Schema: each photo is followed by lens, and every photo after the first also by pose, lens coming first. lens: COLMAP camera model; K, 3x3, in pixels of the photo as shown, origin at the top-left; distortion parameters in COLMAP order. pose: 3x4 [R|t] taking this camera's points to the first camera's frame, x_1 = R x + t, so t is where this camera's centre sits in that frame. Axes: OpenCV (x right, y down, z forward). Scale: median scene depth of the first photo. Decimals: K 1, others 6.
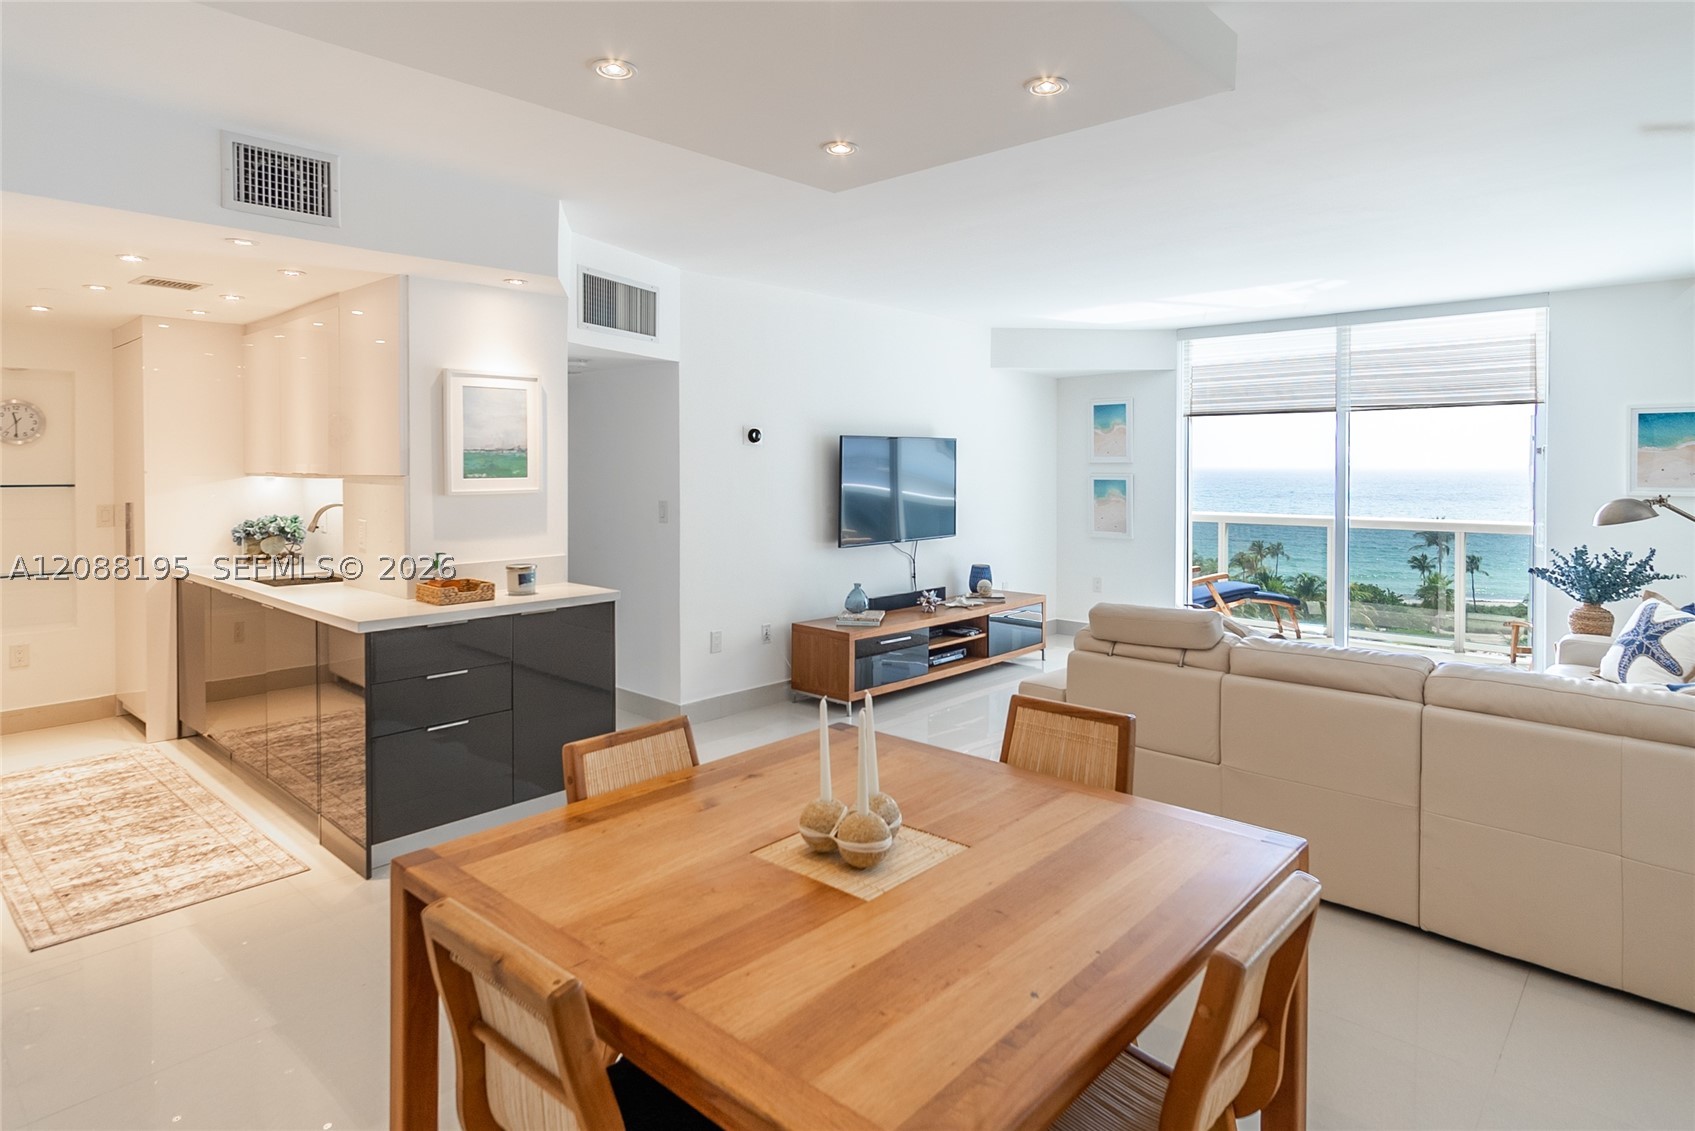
lens RADIAL K [[957.9, 0, 868.2], [0, 957.9, 473.3], [0, 0, 1]] dist [-0.002769, 0.002540]
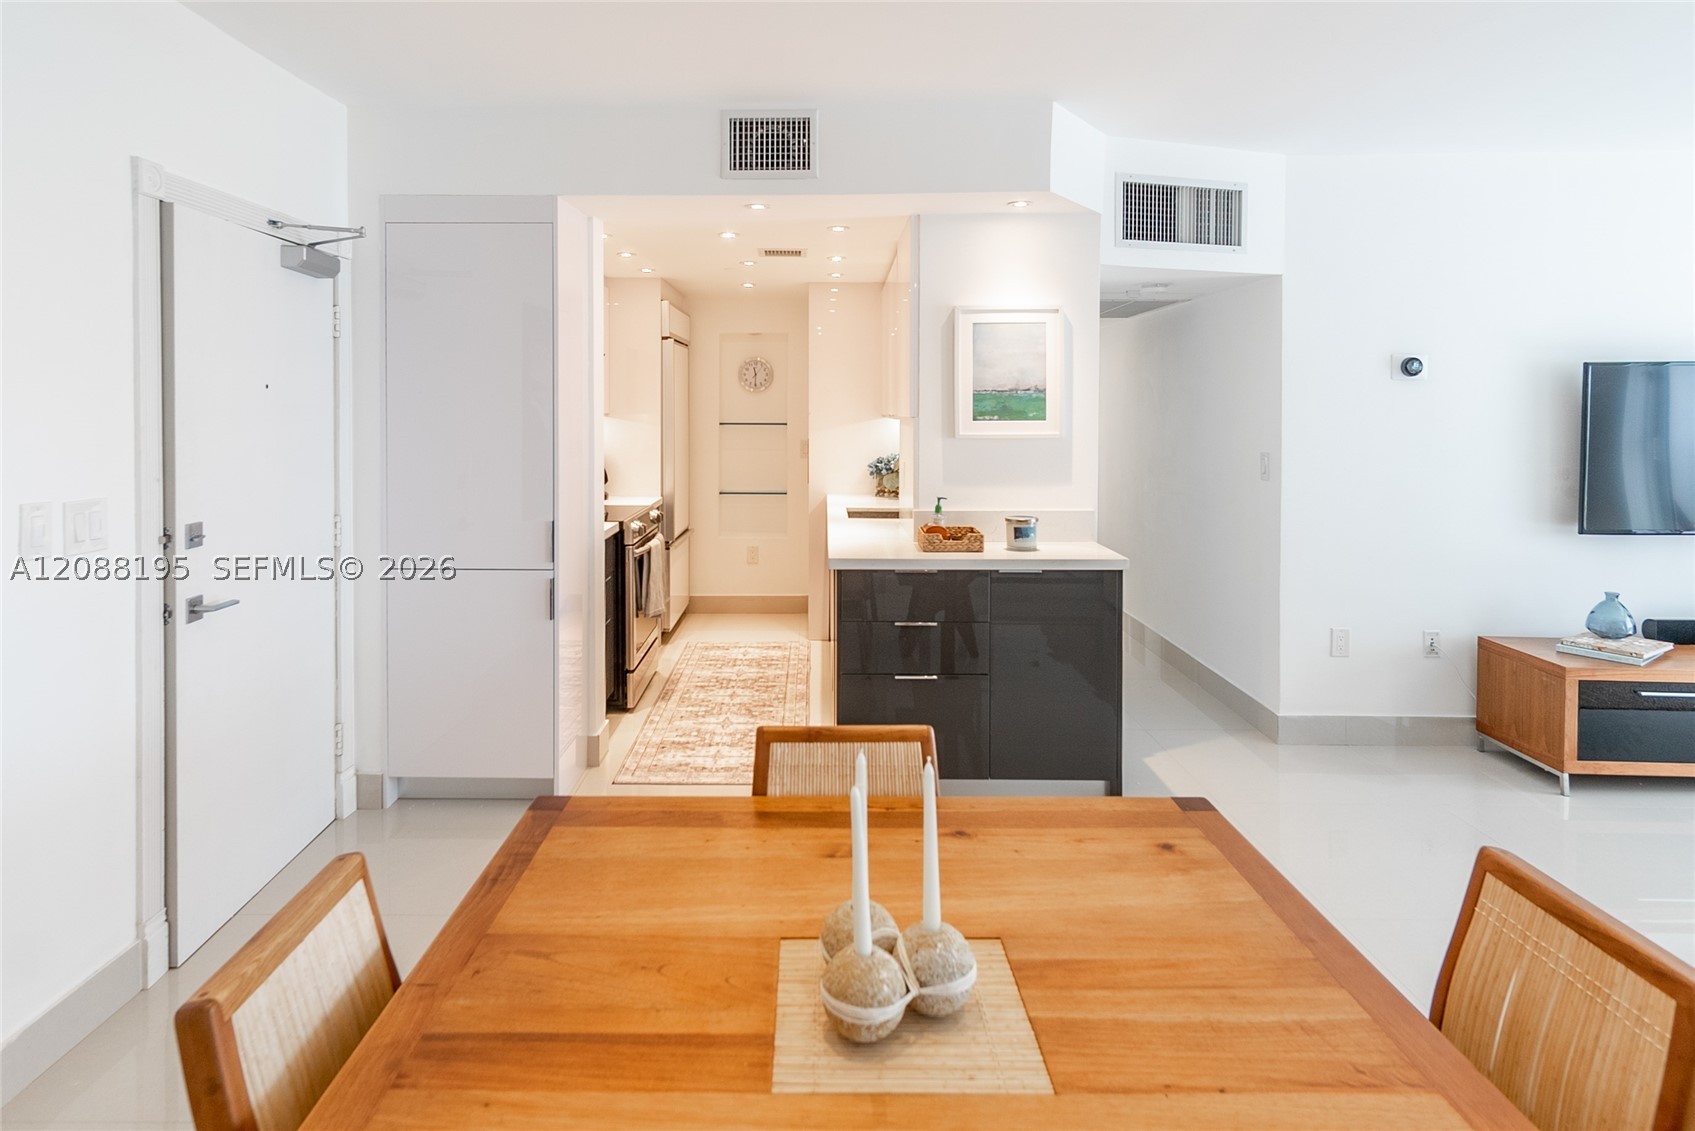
lens RADIAL K [[975.8, 0, 791.6], [0, 975.8, 421.5], [0, 0, 1]] dist [0.005490, 0.001568]
pose [[0.647747, 0.010964, -0.761777, 0.162597], [-0.008177, 0.999939, 0.007439, 0.000413], [0.761812, 0.001410, 0.647797, 0.195501]]
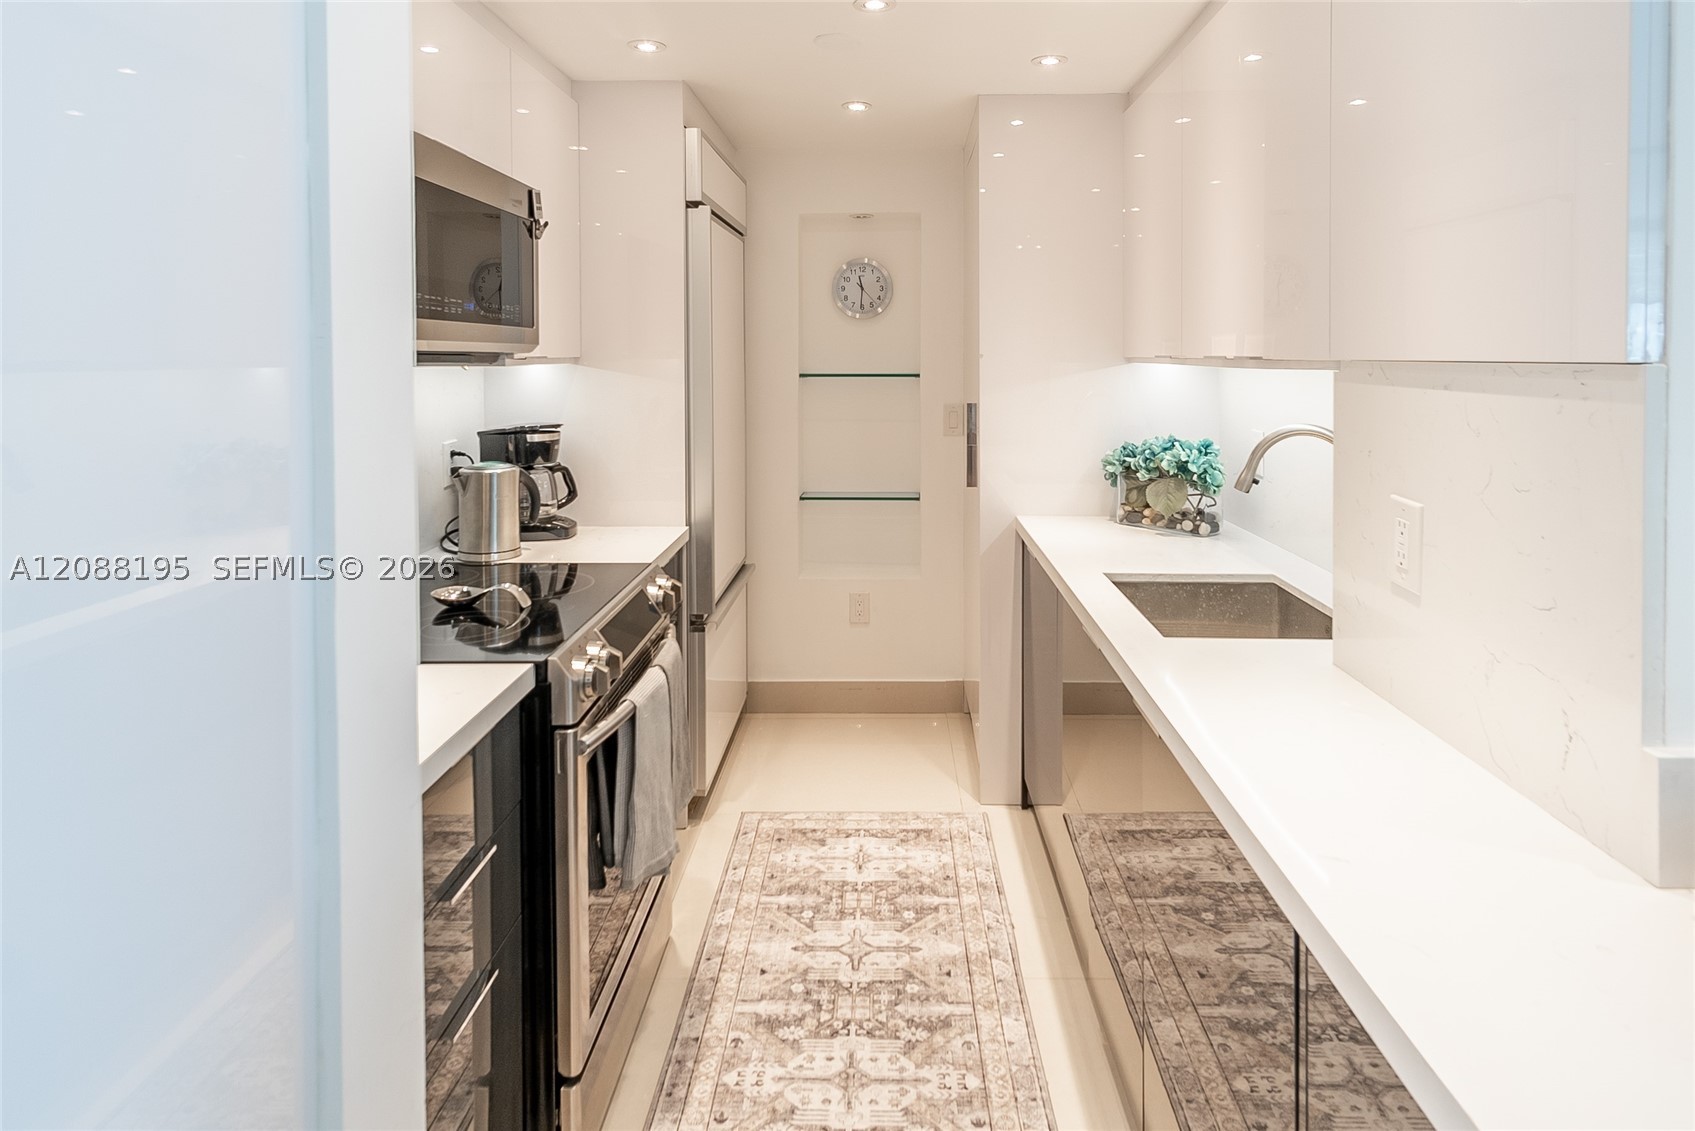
lens RADIAL K [[990.2, 0, 861.5], [0, 990.2, 370.8], [0, 0, 1]] dist [0.005633, 0.000767]
pose [[0.648183, 0.010990, -0.761405, -0.332922], [-0.002694, 0.999923, 0.012139, 0.001042], [0.761480, -0.005817, 0.648162, 0.545848]]
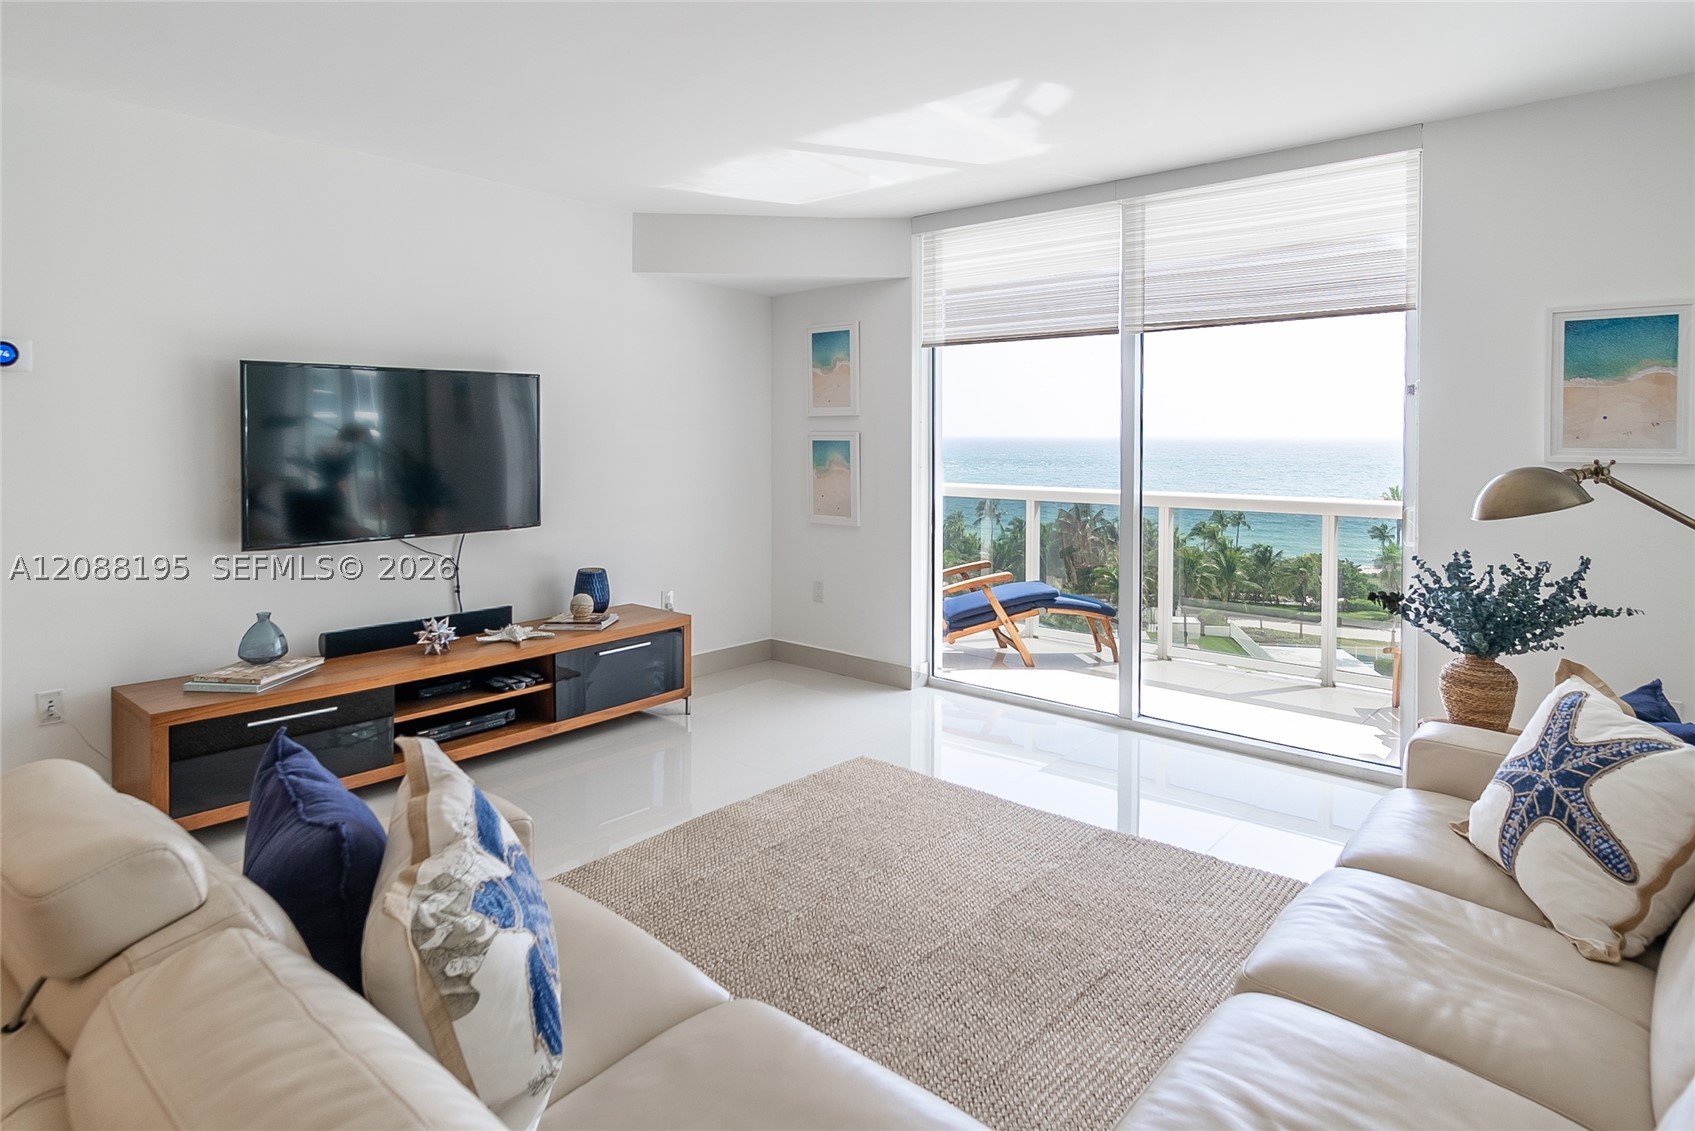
lens RADIAL K [[943.0, 0, 889.0], [0, 943.0, 449.0], [0, 0, 1]] dist [0.000104, 0.002280]
pose [[0.999407, 0.000368, 0.034441, 0.432866], [-0.000586, 0.999980, 0.006321, 0.013694], [-0.034438, -0.006337, 0.999387, 0.509540]]
